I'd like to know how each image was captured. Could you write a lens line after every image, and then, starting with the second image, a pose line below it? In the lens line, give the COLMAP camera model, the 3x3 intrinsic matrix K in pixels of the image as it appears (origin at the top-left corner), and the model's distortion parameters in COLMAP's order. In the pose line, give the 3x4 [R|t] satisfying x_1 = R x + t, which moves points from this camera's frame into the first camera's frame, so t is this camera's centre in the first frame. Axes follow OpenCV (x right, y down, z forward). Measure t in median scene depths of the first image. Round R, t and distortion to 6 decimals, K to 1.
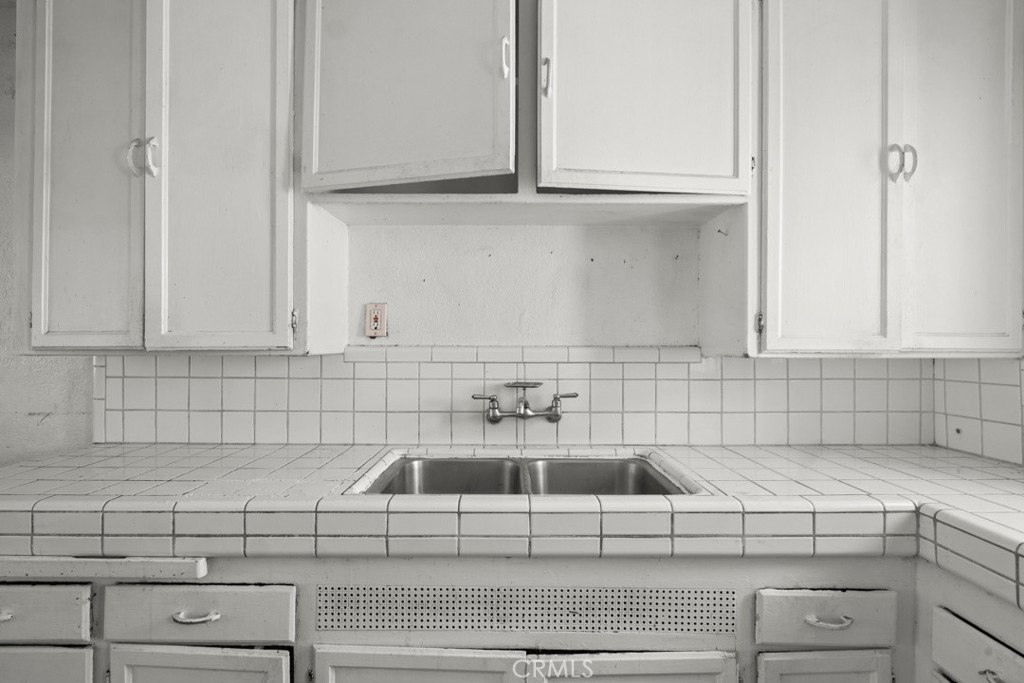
lens RADIAL K [[456.7, 0, 512.0], [0, 456.7, 341.5], [0, 0, 1]] dist [-0.000340, -0.001151]
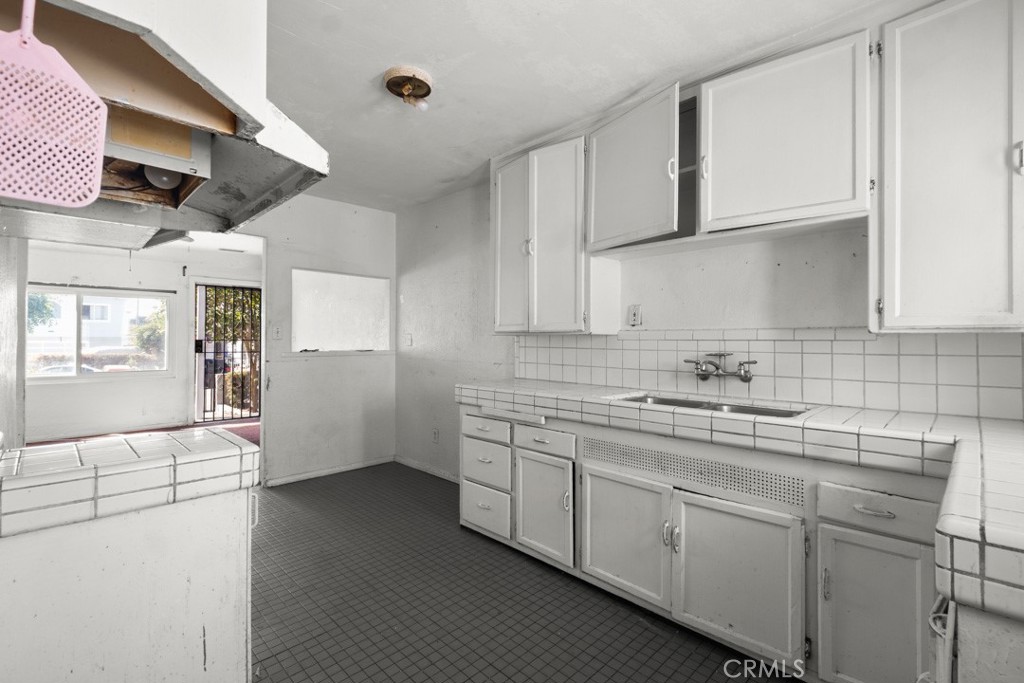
lens RADIAL K [[456.7, 0, 512.0], [0, 456.7, 341.5], [0, 0, 1]] dist [-0.000340, -0.001151]
pose [[0.712277, 0.003076, -0.701892, 0.727576], [-0.000115, 0.999991, 0.004266, 0.055975], [0.701898, -0.002958, 0.712271, -0.675657]]
